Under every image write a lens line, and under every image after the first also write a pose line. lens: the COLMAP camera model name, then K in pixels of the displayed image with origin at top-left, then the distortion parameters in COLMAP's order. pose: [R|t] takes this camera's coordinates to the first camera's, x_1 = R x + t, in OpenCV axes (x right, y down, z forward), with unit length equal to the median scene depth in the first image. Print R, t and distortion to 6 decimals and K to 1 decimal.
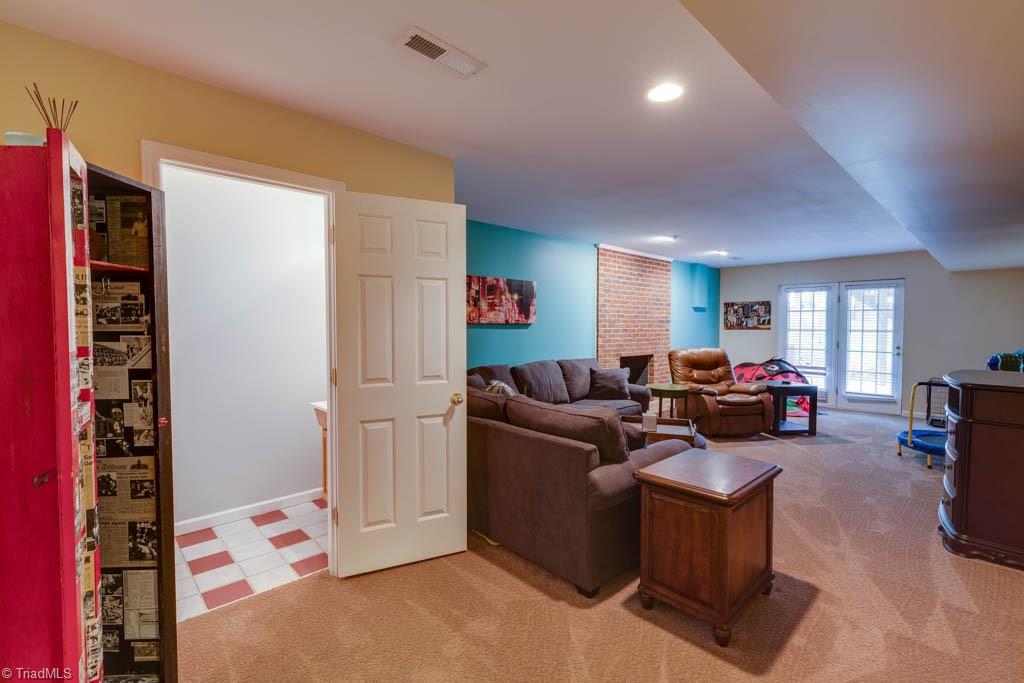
lens RADIAL K [[457.3, 0, 517.8], [0, 457.3, 337.7], [0, 0, 1]] dist [0.006010, -0.000737]
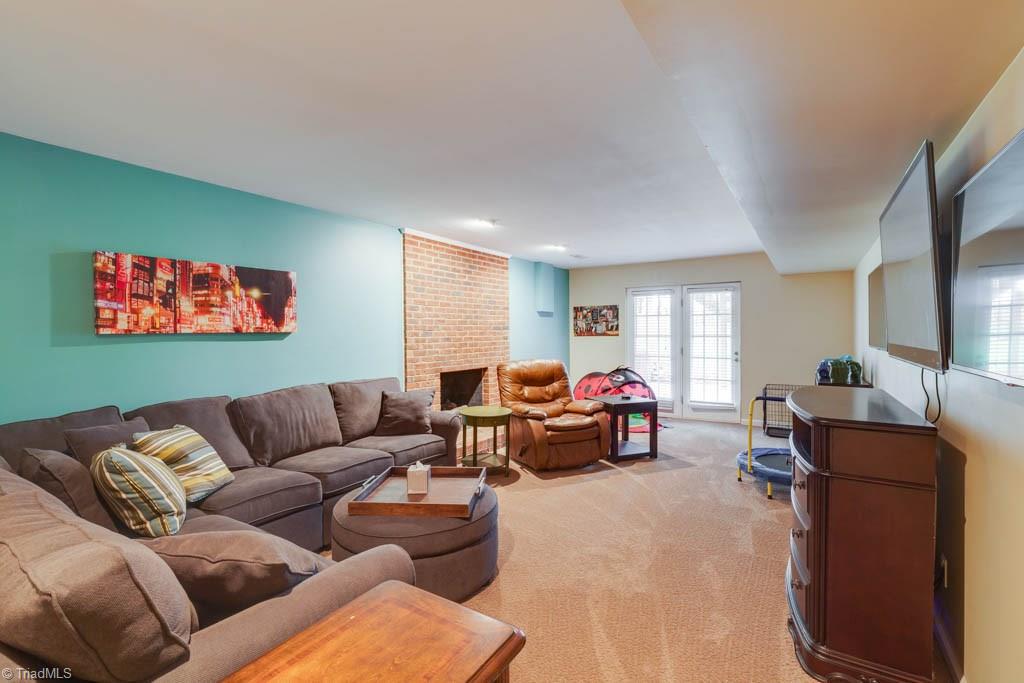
lens RADIAL K [[457.3, 0, 517.8], [0, 457.3, 337.7], [0, 0, 1]] dist [0.006010, -0.000737]
pose [[0.970265, -0.012969, 0.241696, 0.173234], [0.016681, 0.999772, -0.013317, -0.006624], [-0.241468, 0.016953, 0.970261, 0.202993]]
